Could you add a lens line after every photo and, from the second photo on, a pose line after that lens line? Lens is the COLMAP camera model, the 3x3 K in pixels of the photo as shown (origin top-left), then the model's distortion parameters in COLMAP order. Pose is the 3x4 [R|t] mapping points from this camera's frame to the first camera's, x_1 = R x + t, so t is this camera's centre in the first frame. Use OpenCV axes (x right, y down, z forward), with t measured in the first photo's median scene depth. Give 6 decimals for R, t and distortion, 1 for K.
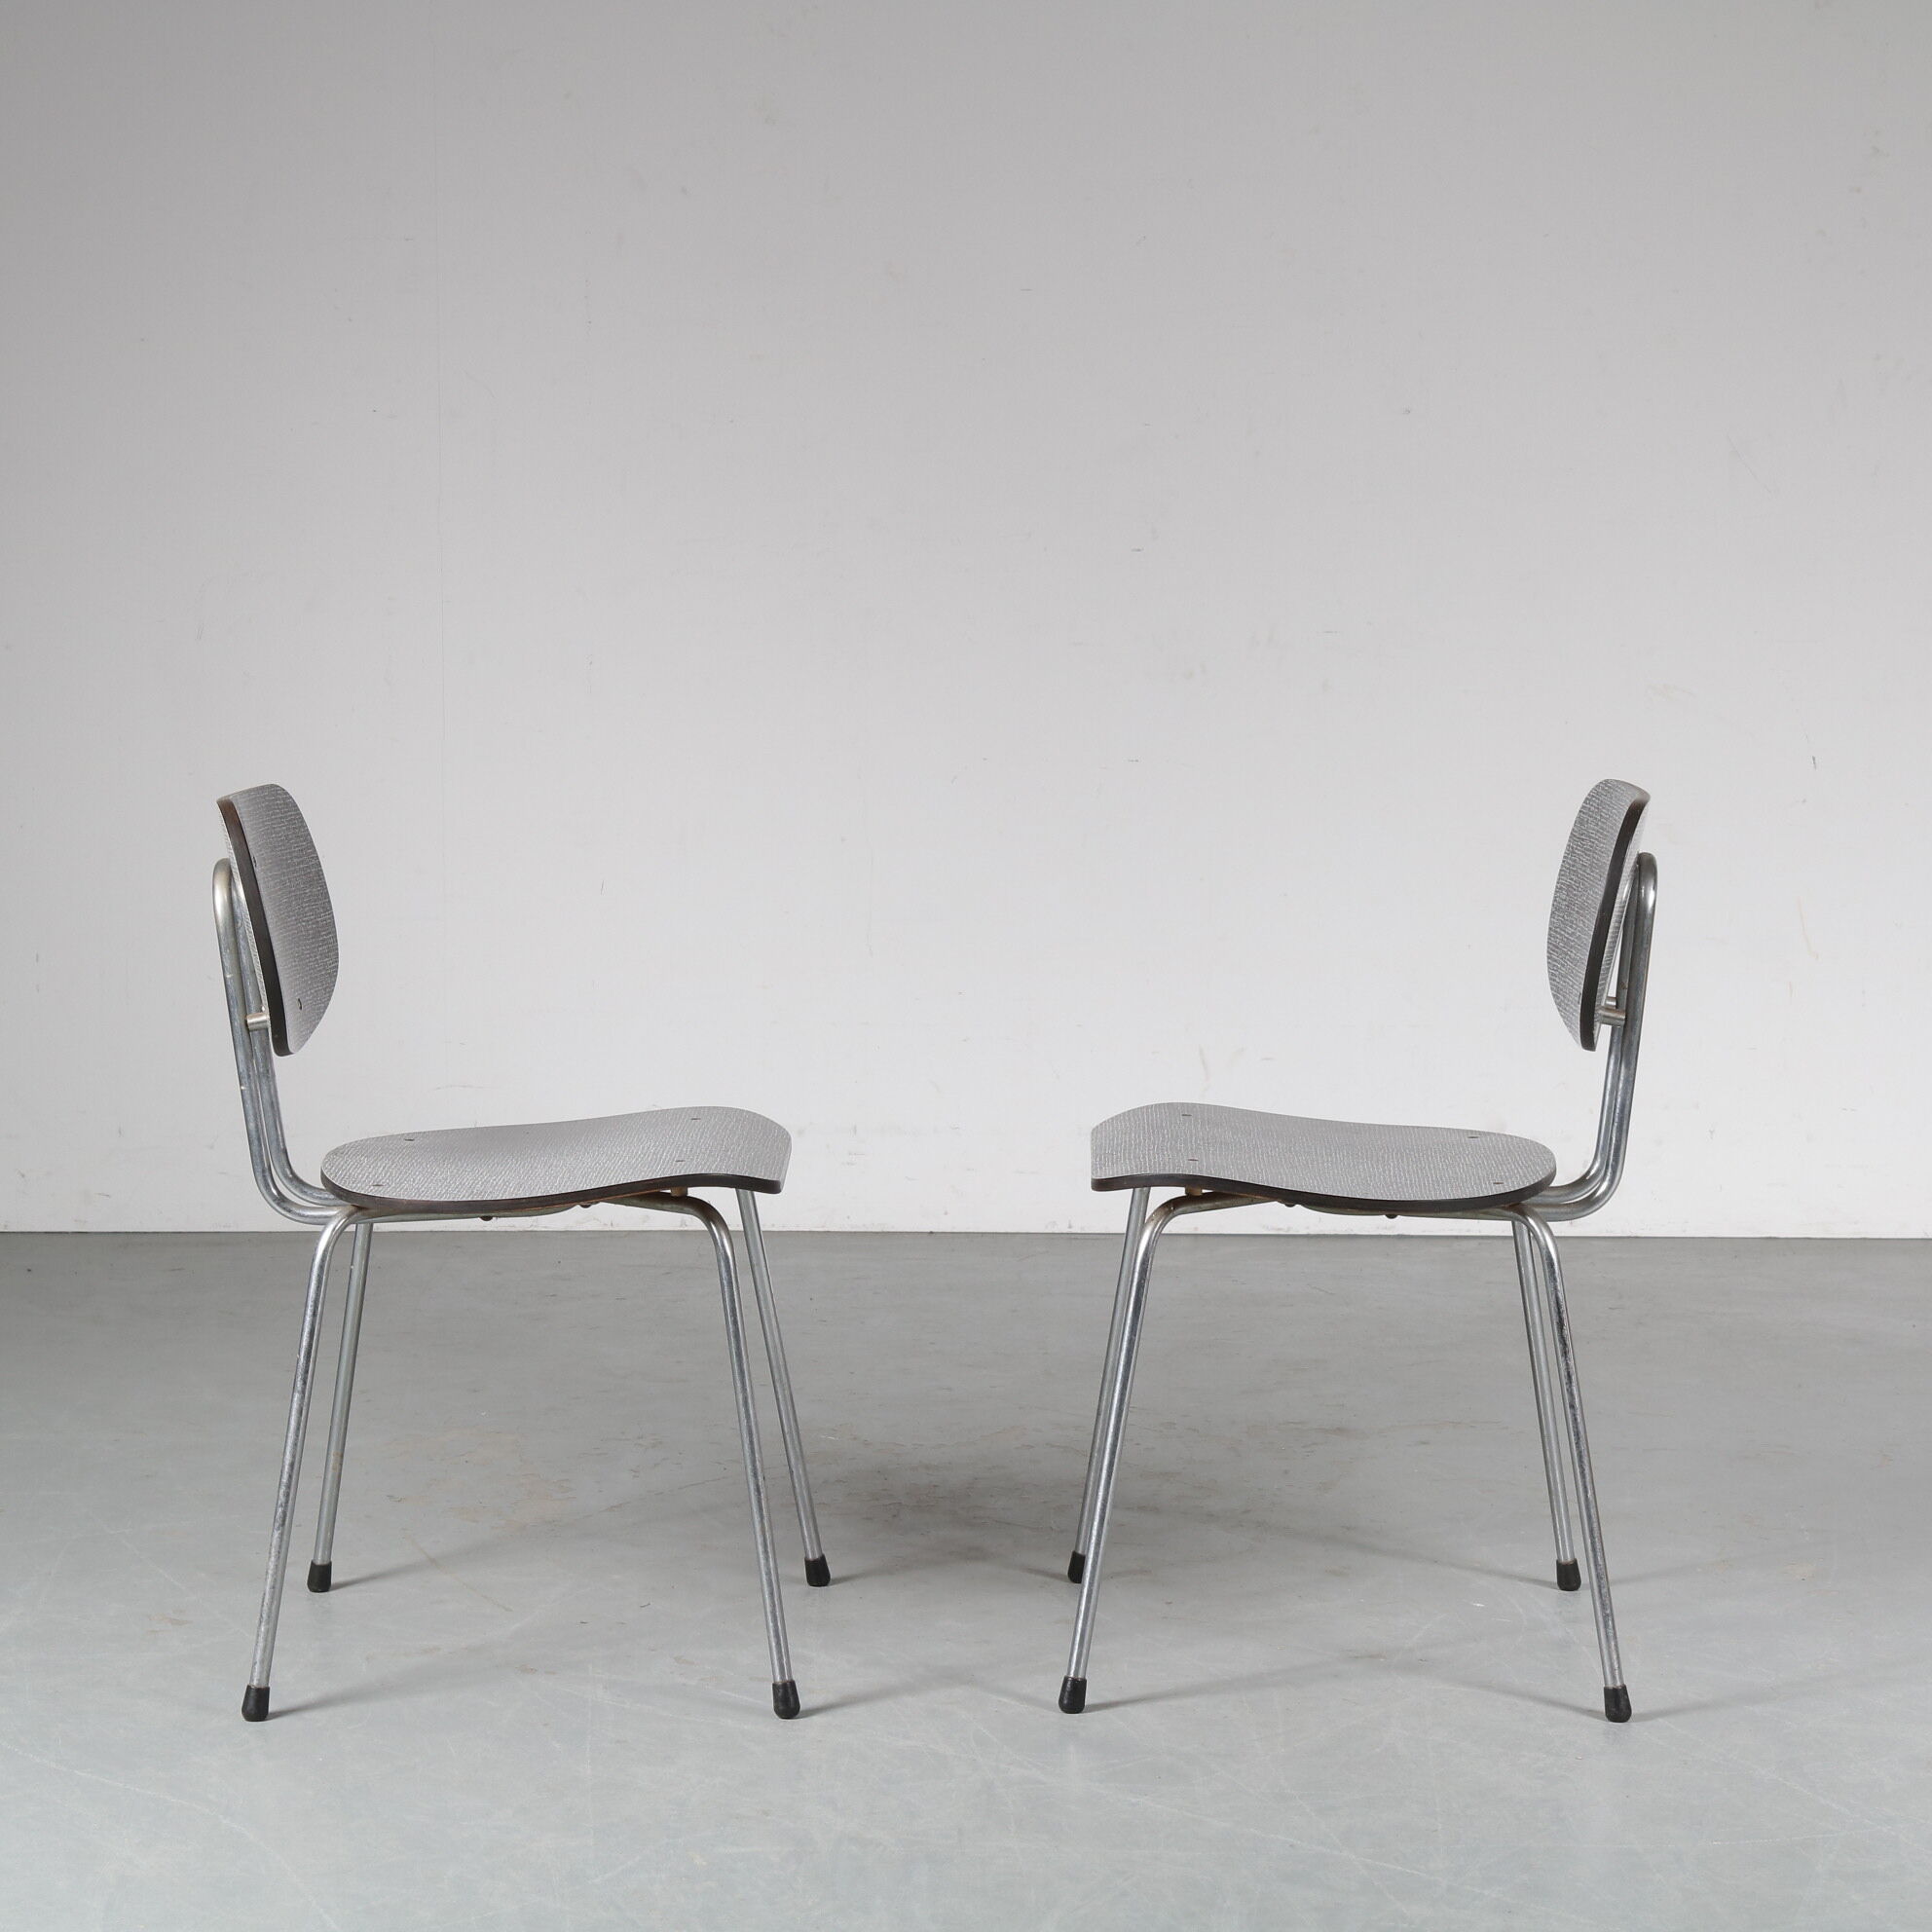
lens RADIAL K [[4670.5, 0, 962.4], [0, 4670.5, 968.6], [0, 0, 1]] dist [0.007292, 0.000000]
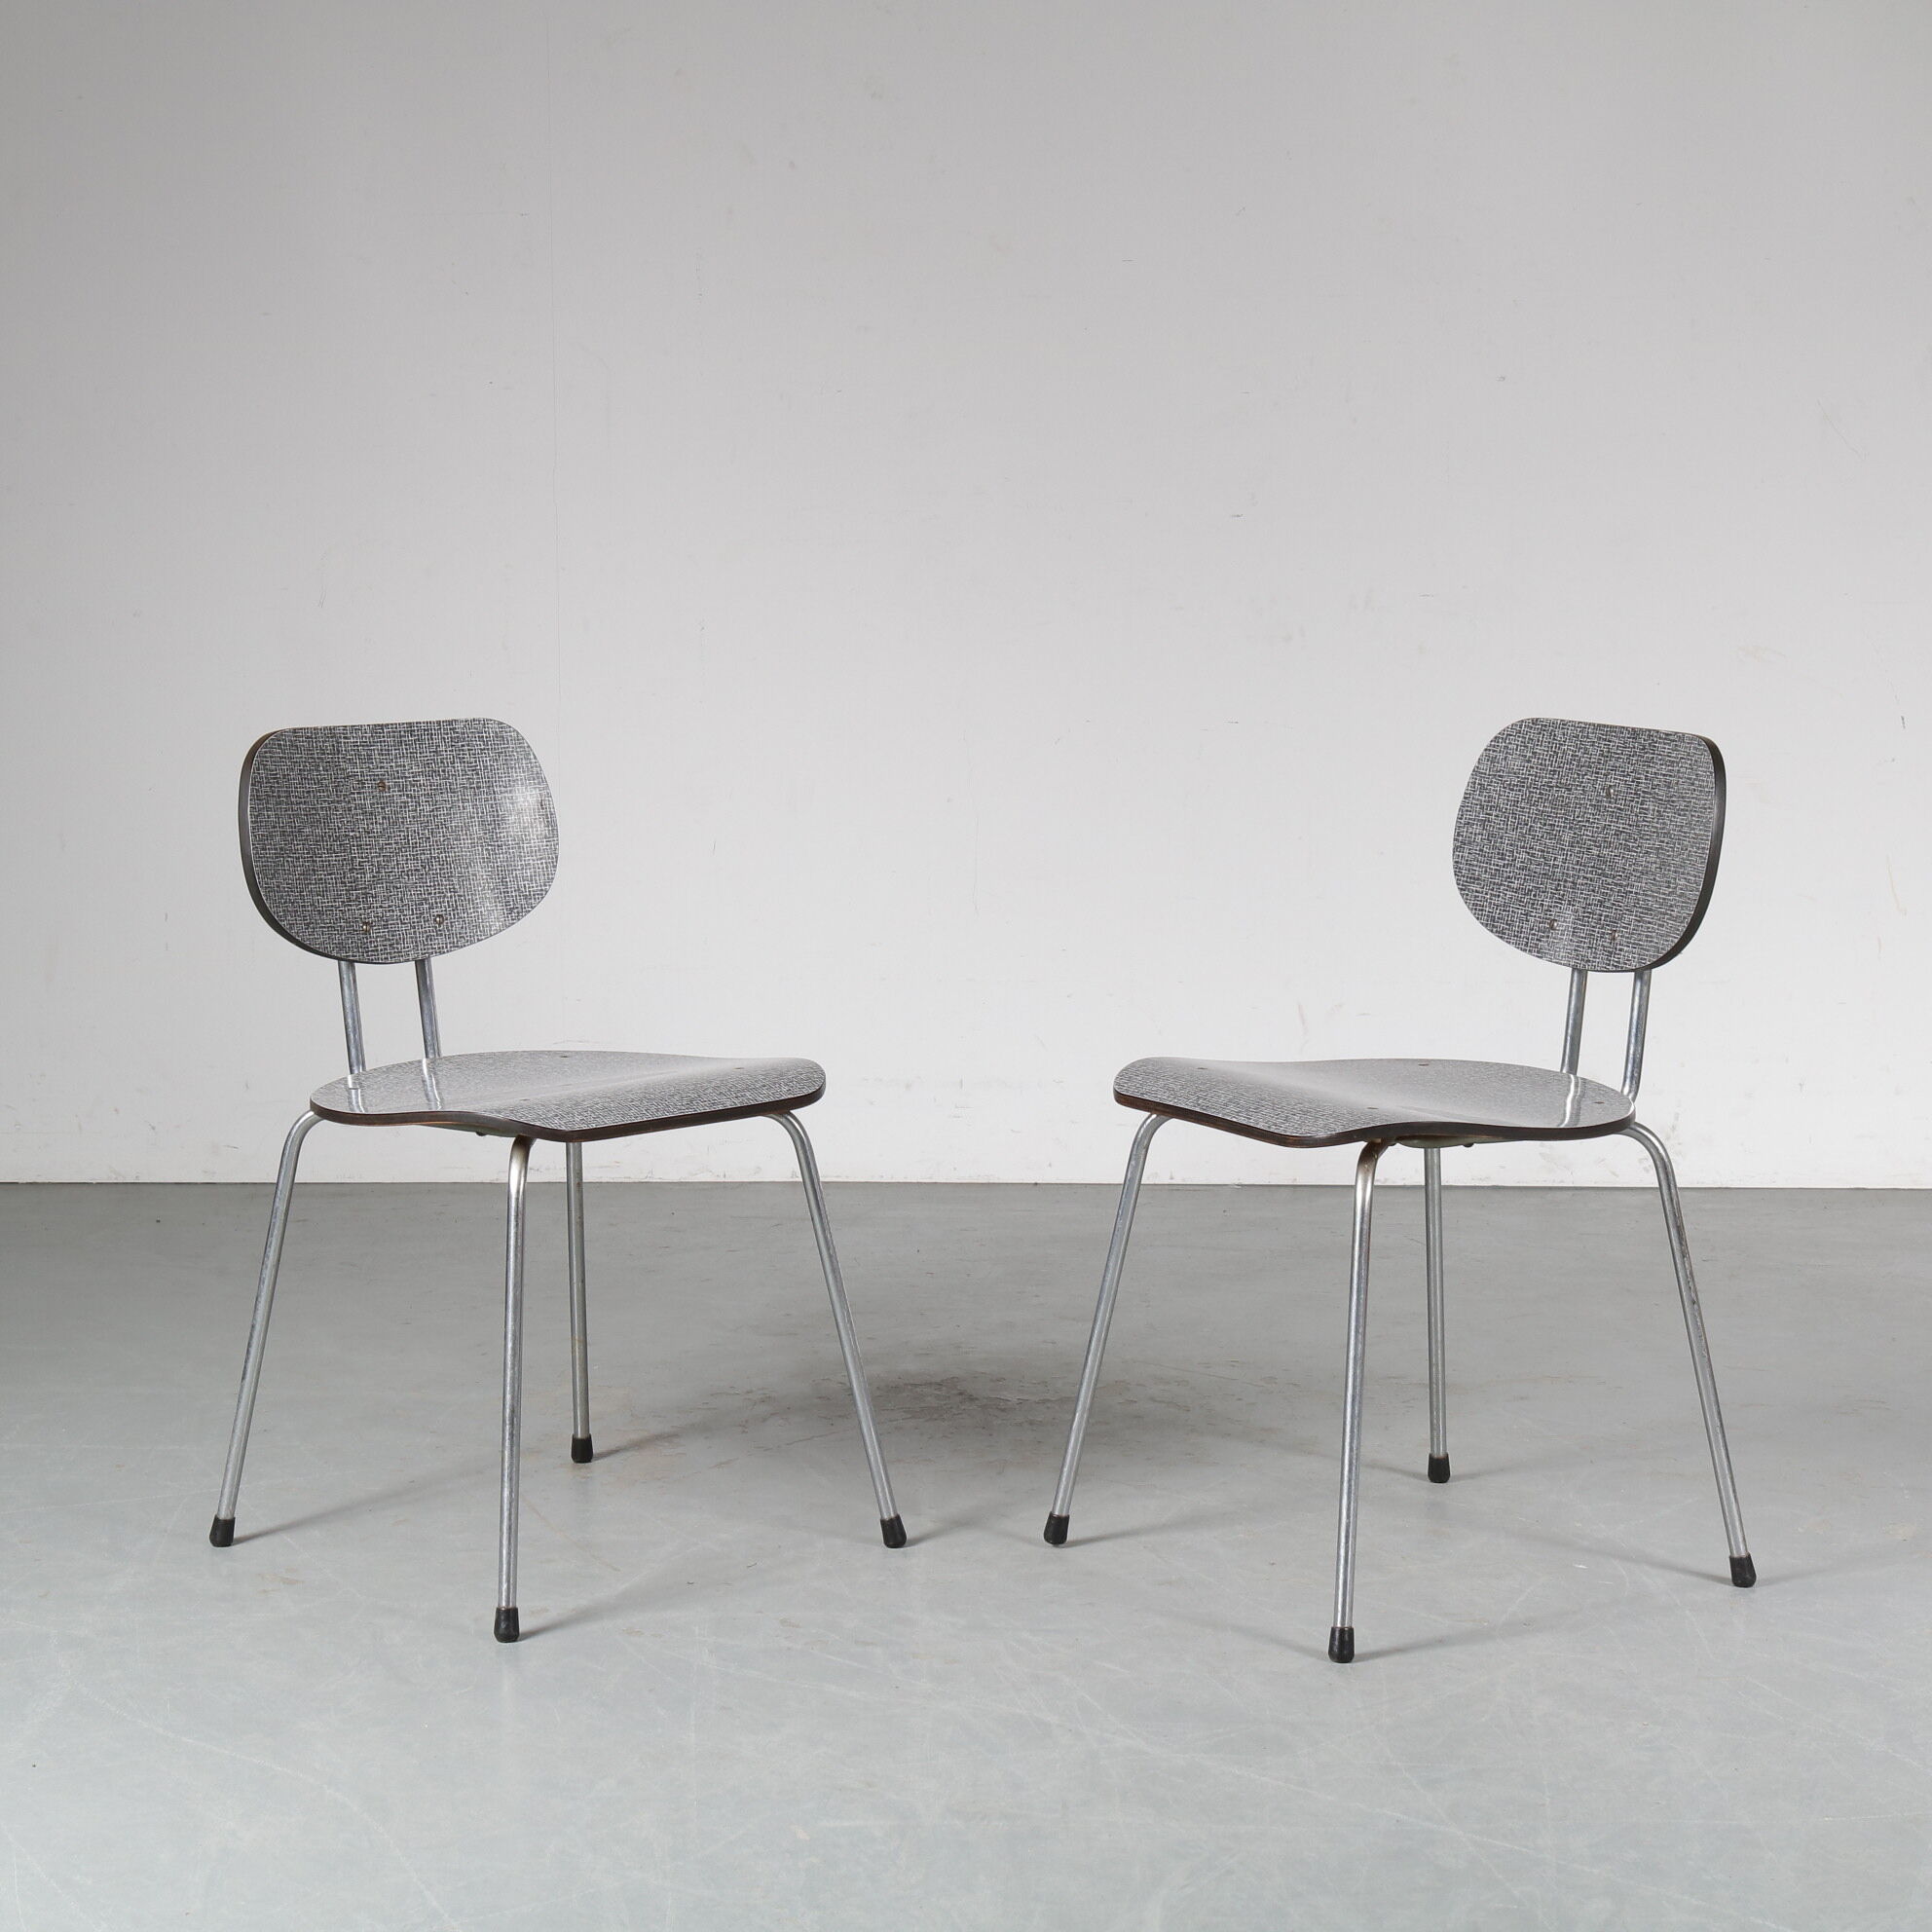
lens RADIAL K [[4385.2, 0, 969.0], [0, 4385.2, 966.6], [0, 0, 1]] dist [0.004925, 0.000000]
pose [[0.999751, -0.001250, -0.022270, 0.000182], [0.001534, 0.999917, 0.012754, -0.004440], [0.022252, -0.012785, 0.999671, 0.051286]]
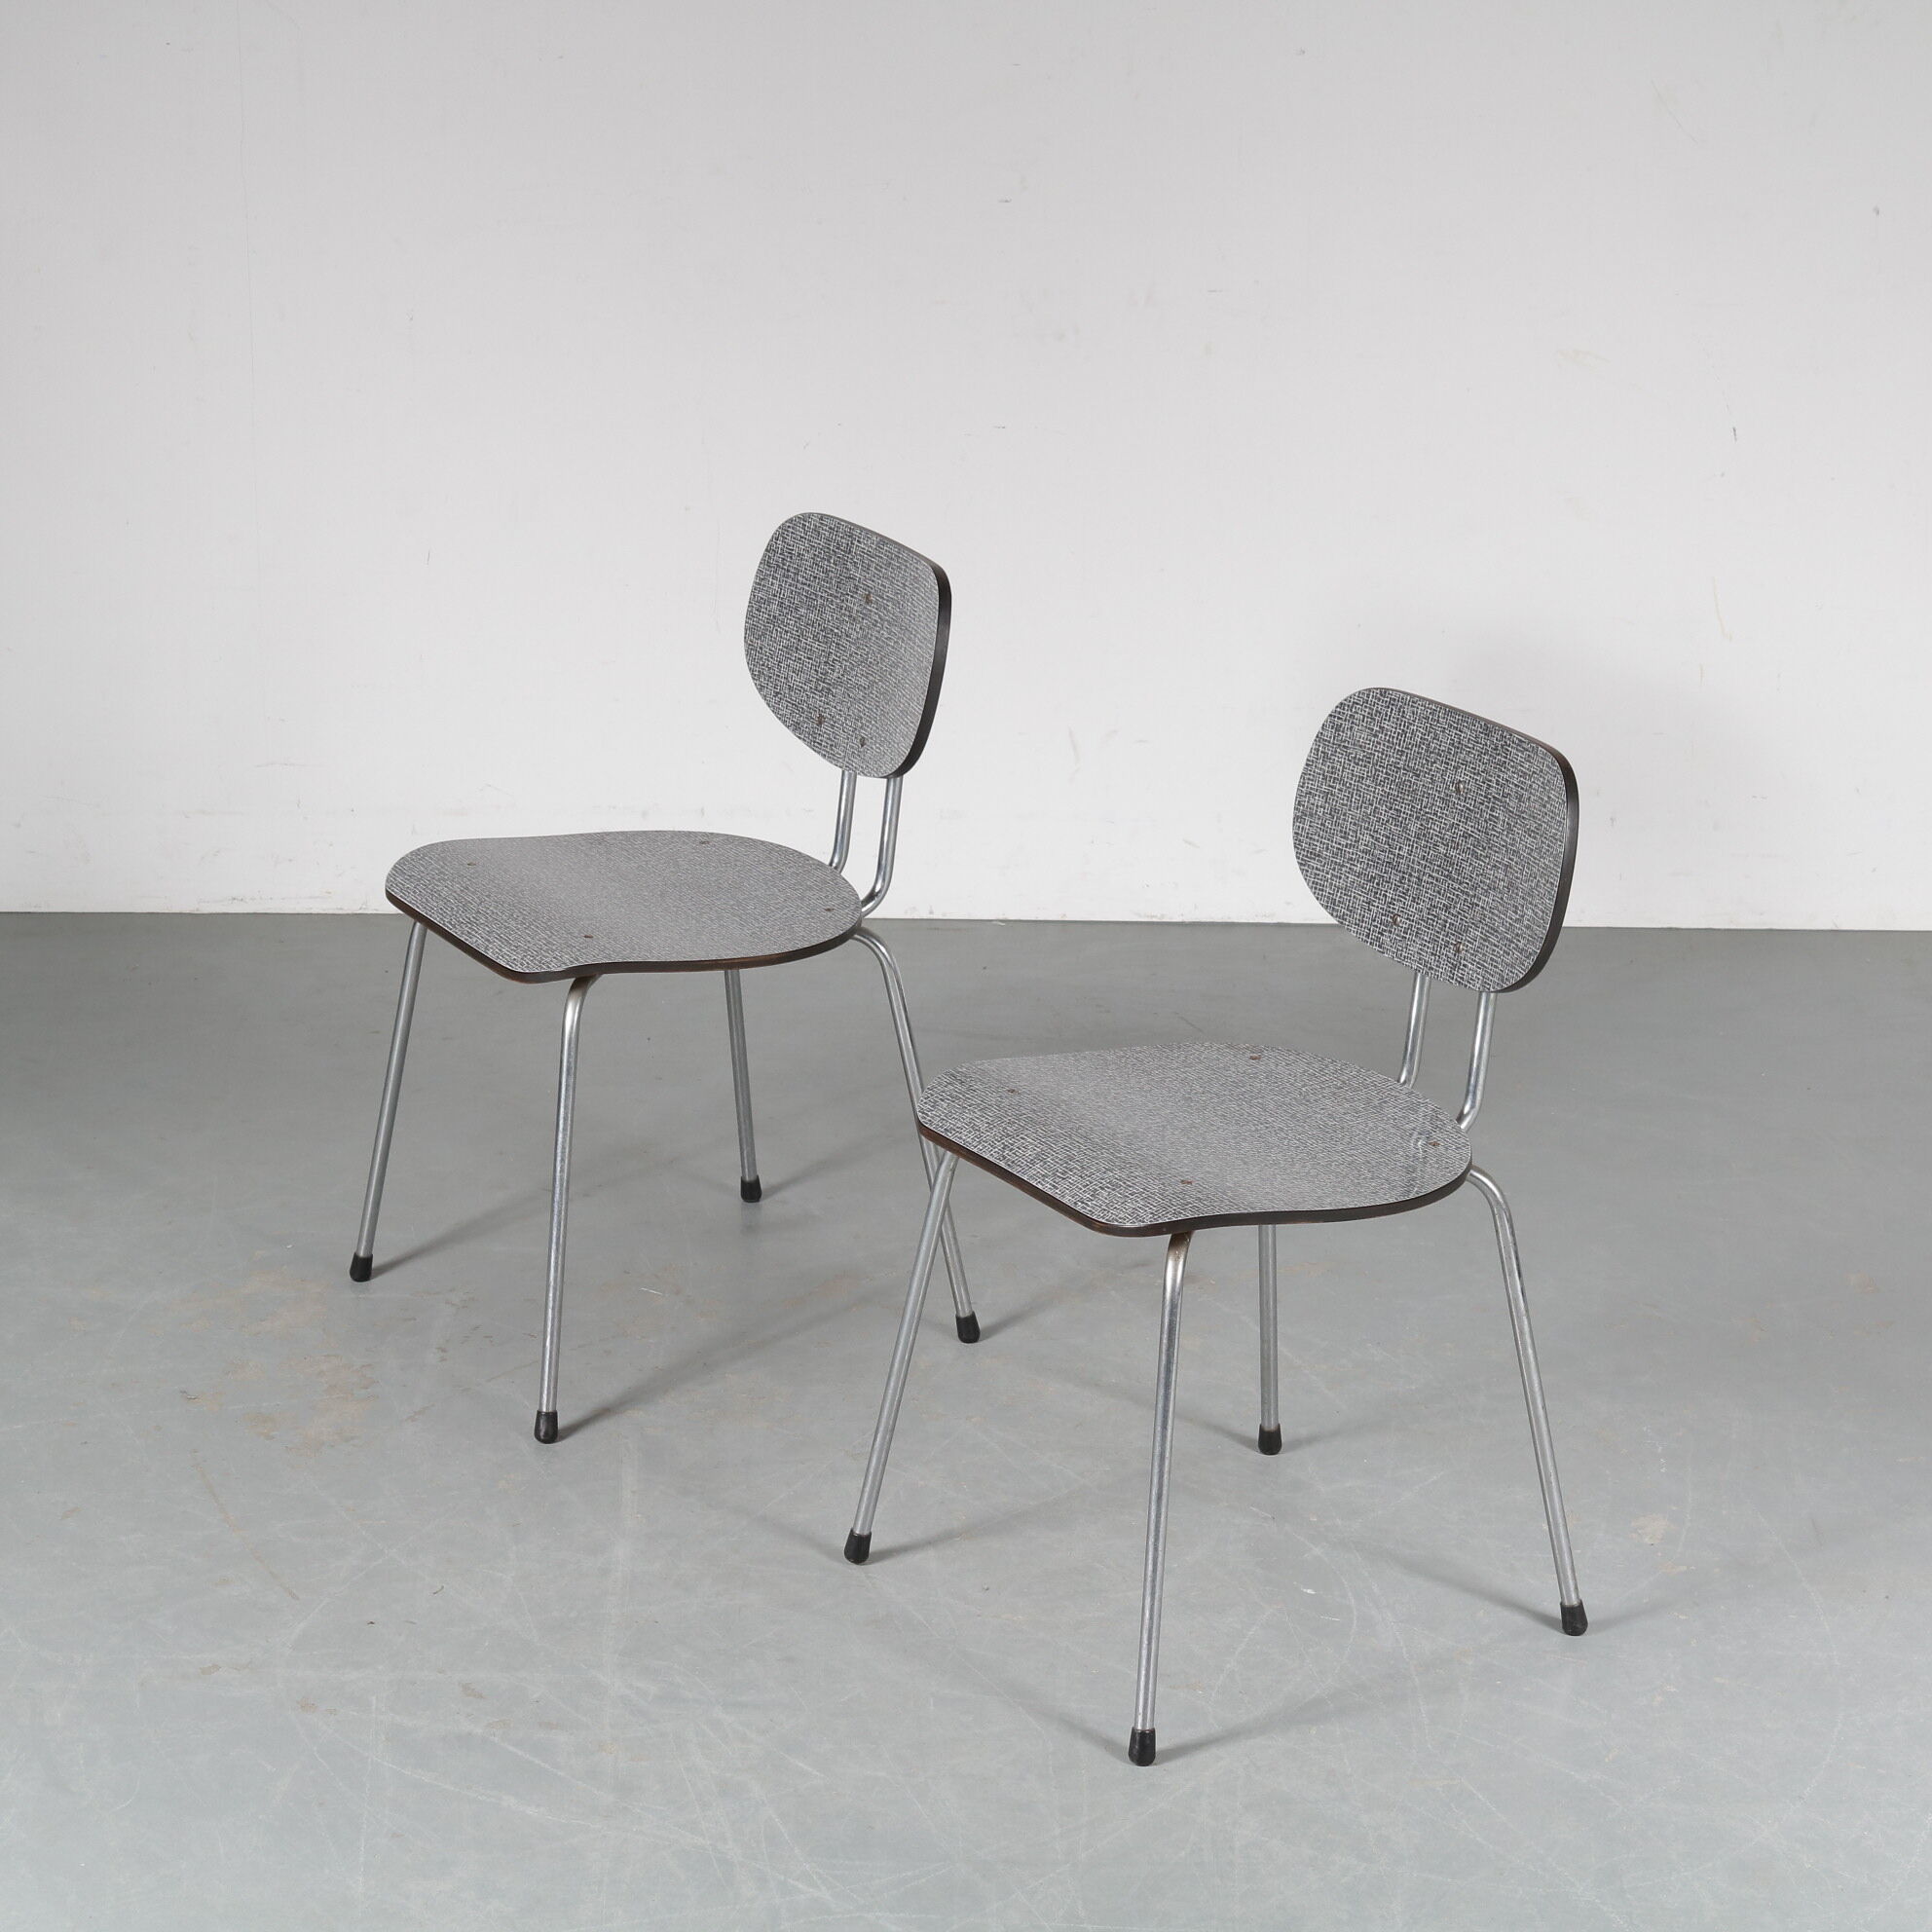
lens RADIAL K [[4868.3, 0, 957.9], [0, 4868.3, 976.9], [0, 0, 1]] dist [0.010887, 0.000000]
pose [[0.999965, 0.003499, 0.007580, 0.027628], [-0.004945, 0.979763, 0.200102, -0.169443], [-0.006726, -0.200133, 0.979746, 0.042996]]
